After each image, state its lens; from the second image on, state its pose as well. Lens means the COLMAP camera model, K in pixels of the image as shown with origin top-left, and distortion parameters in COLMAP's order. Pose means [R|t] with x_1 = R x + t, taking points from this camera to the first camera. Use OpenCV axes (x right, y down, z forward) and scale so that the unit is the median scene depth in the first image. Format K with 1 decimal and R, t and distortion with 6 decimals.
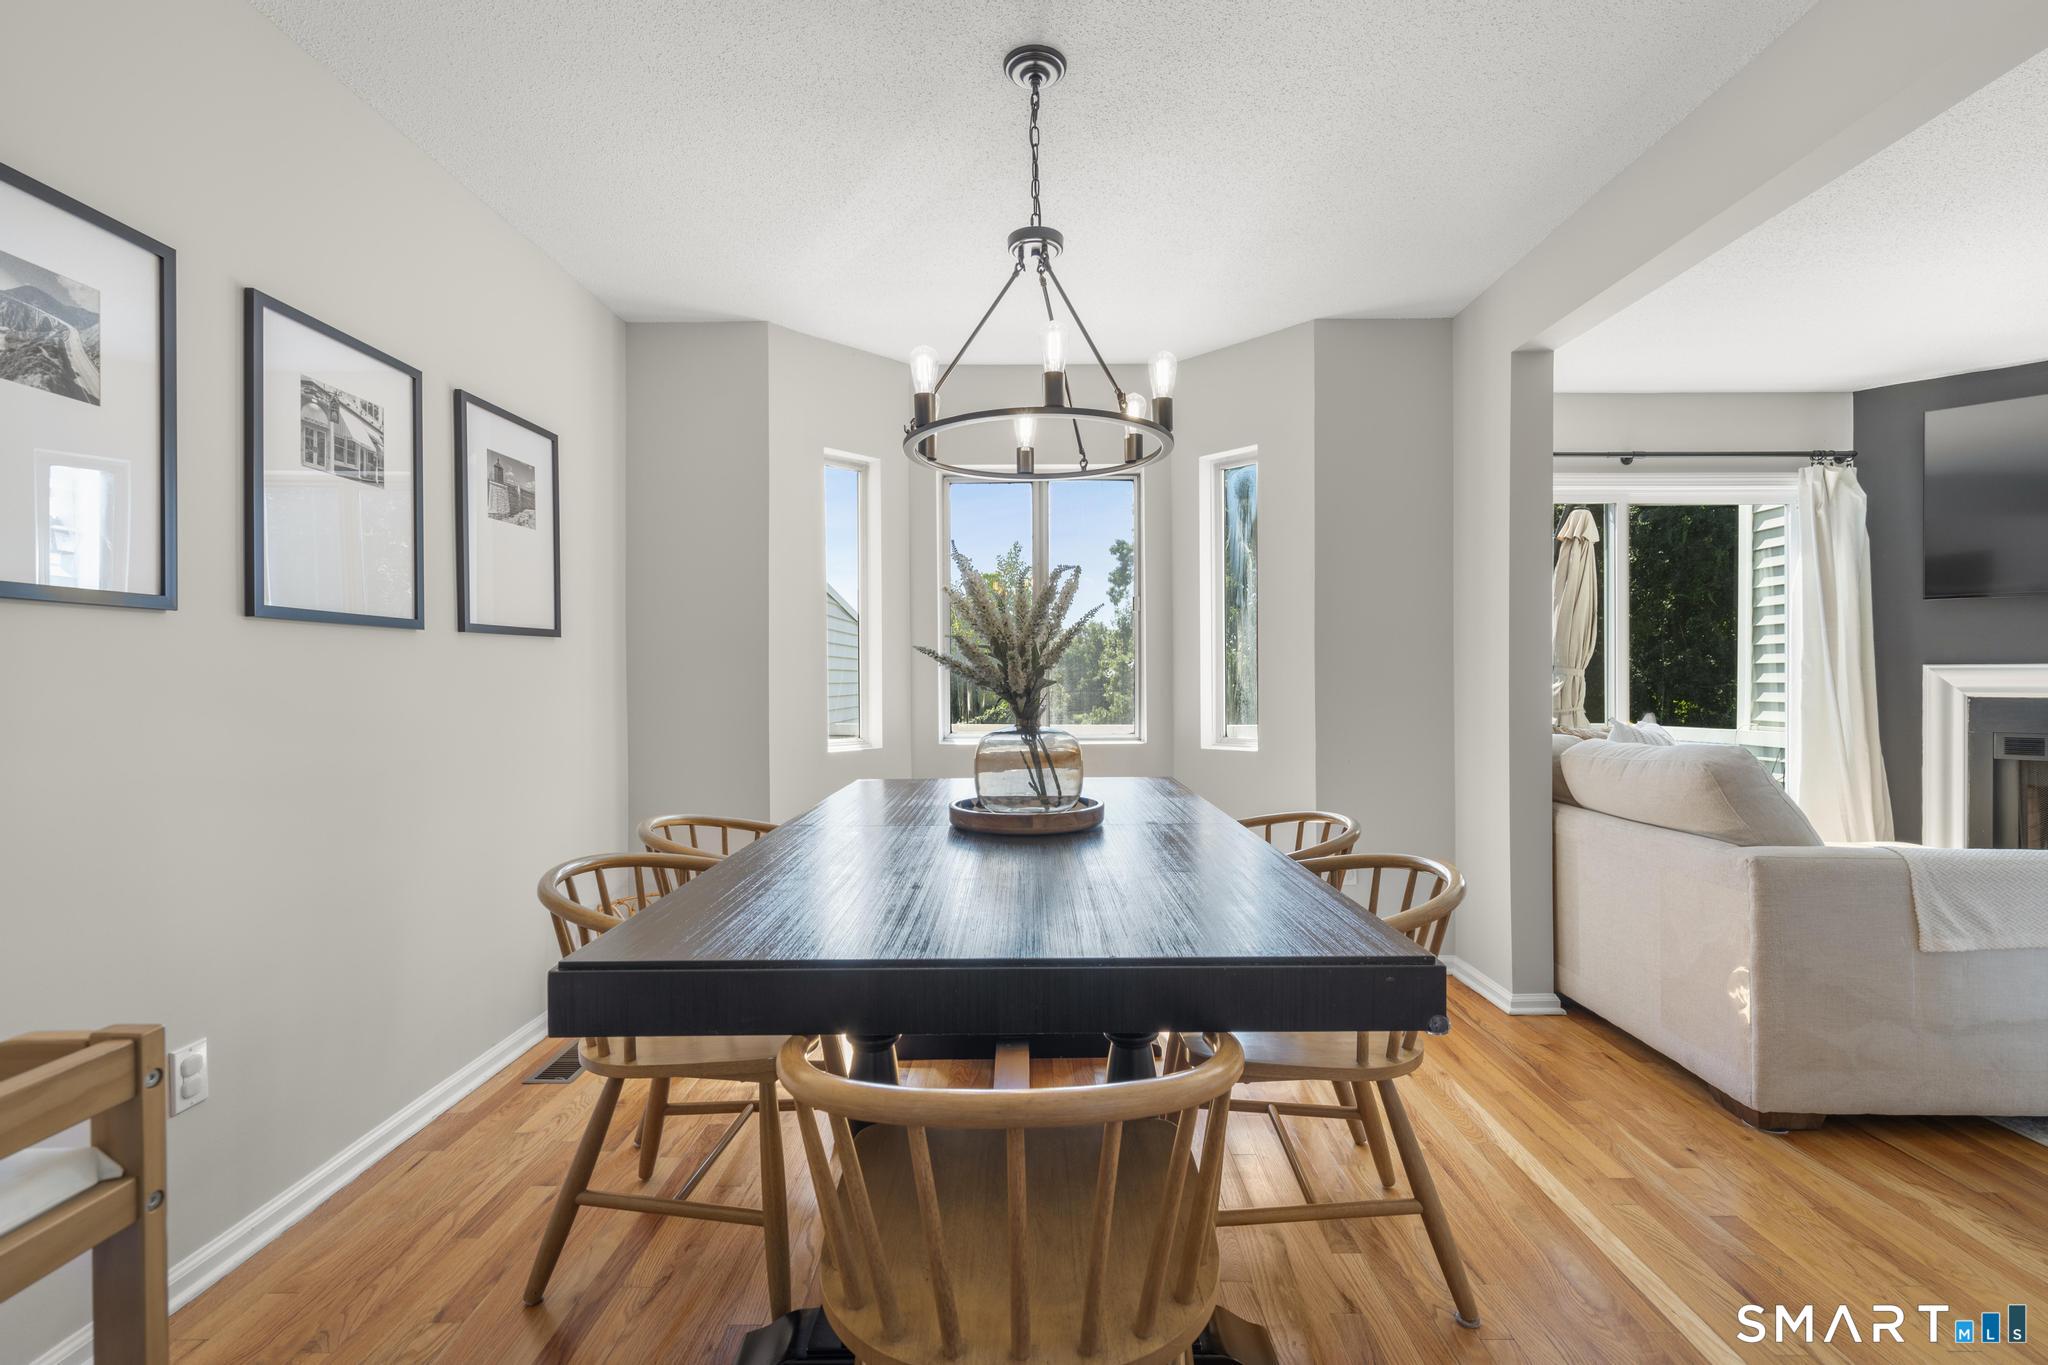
lens RADIAL K [[926.4, 0, 1034.0], [0, 926.4, 683.1], [0, 0, 1]] dist [-0.001235, 0.000824]
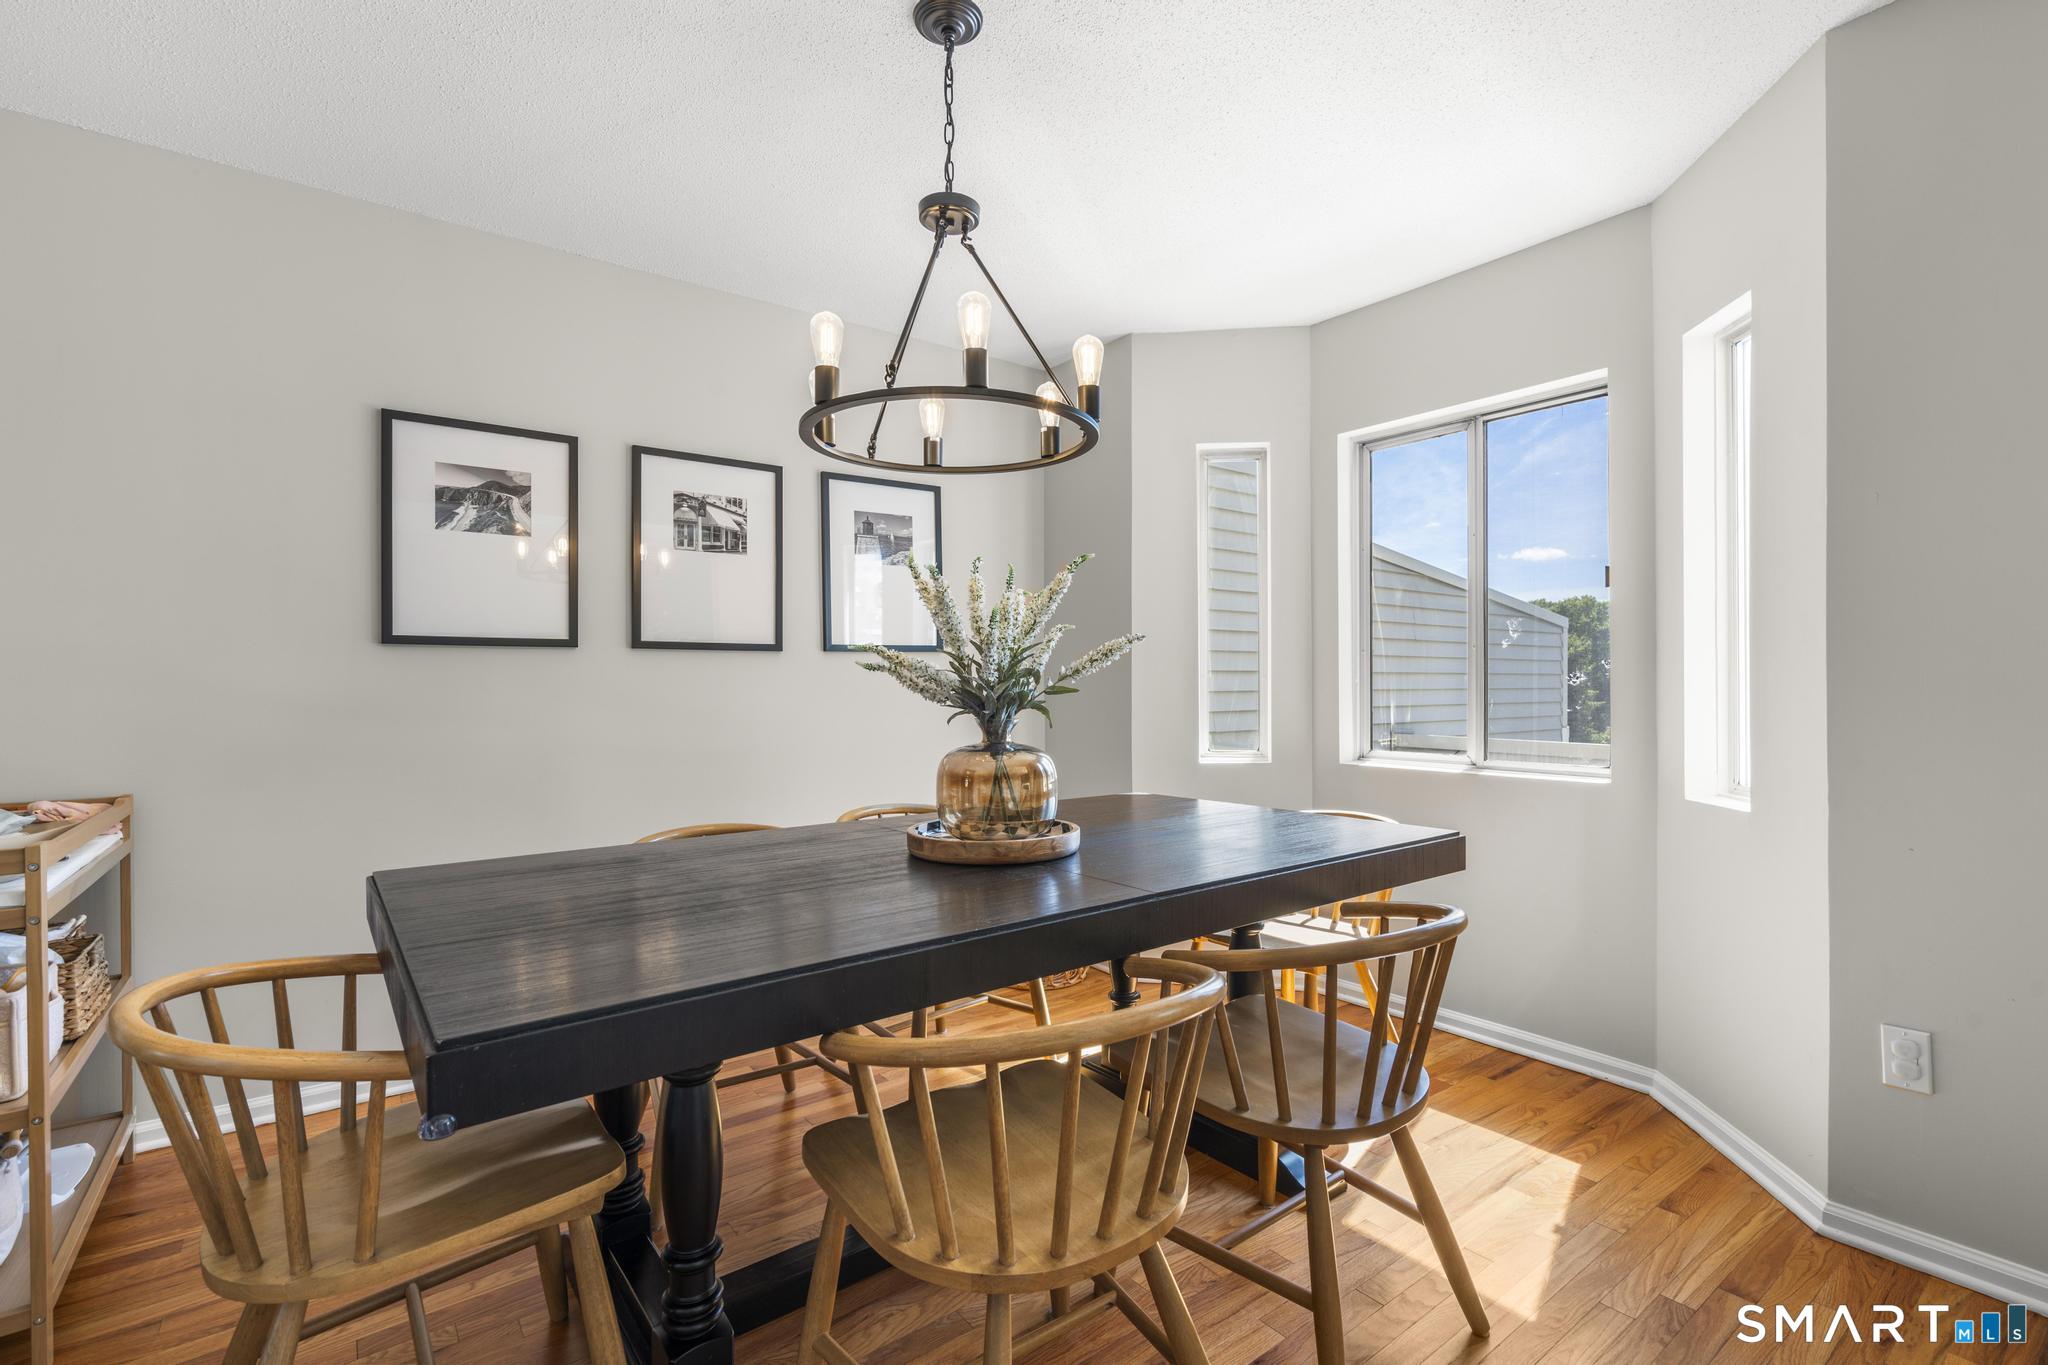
lens RADIAL K [[926.4, 0, 1024.0], [0, 926.4, 691.4], [0, 0, 1]] dist [-0.001235, 0.000824]
pose [[0.608538, 0.008751, -0.793476, 0.659622], [-0.003580, 0.999959, 0.008283, -0.009428], [0.793517, -0.002200, 0.608545, 0.427985]]
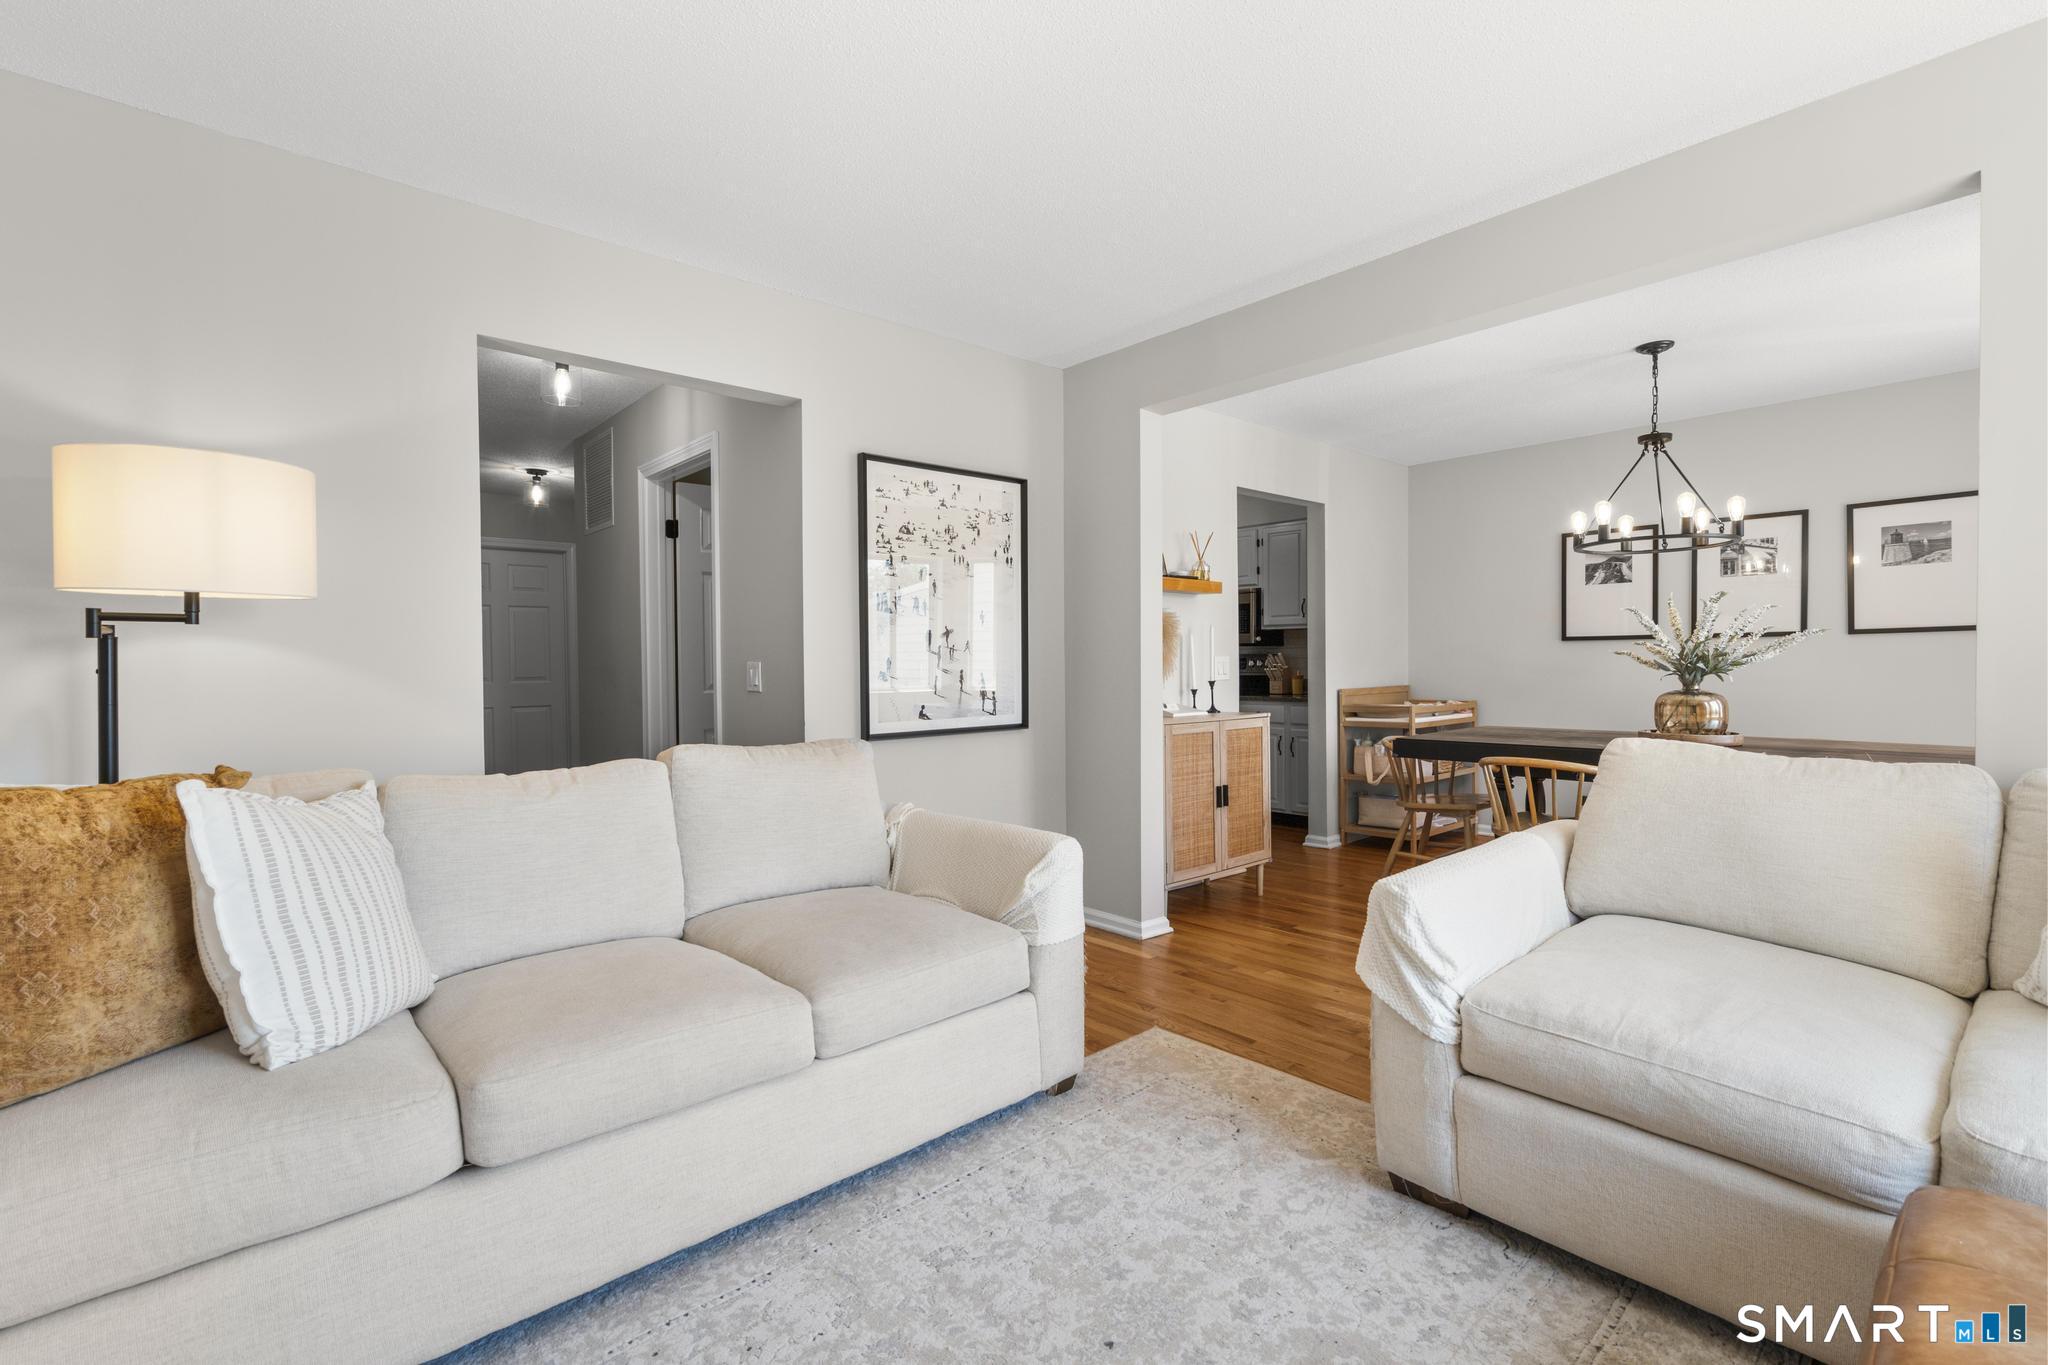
lens RADIAL K [[926.4, 0, 1034.2], [0, 926.4, 681.7], [0, 0, 1]] dist [-0.001235, 0.000824]
pose [[-0.741418, 0.024716, -0.670588, 1.946818], [0.007717, 0.999569, 0.028310, -0.026128], [0.670999, 0.015814, -0.741290, 1.345600]]
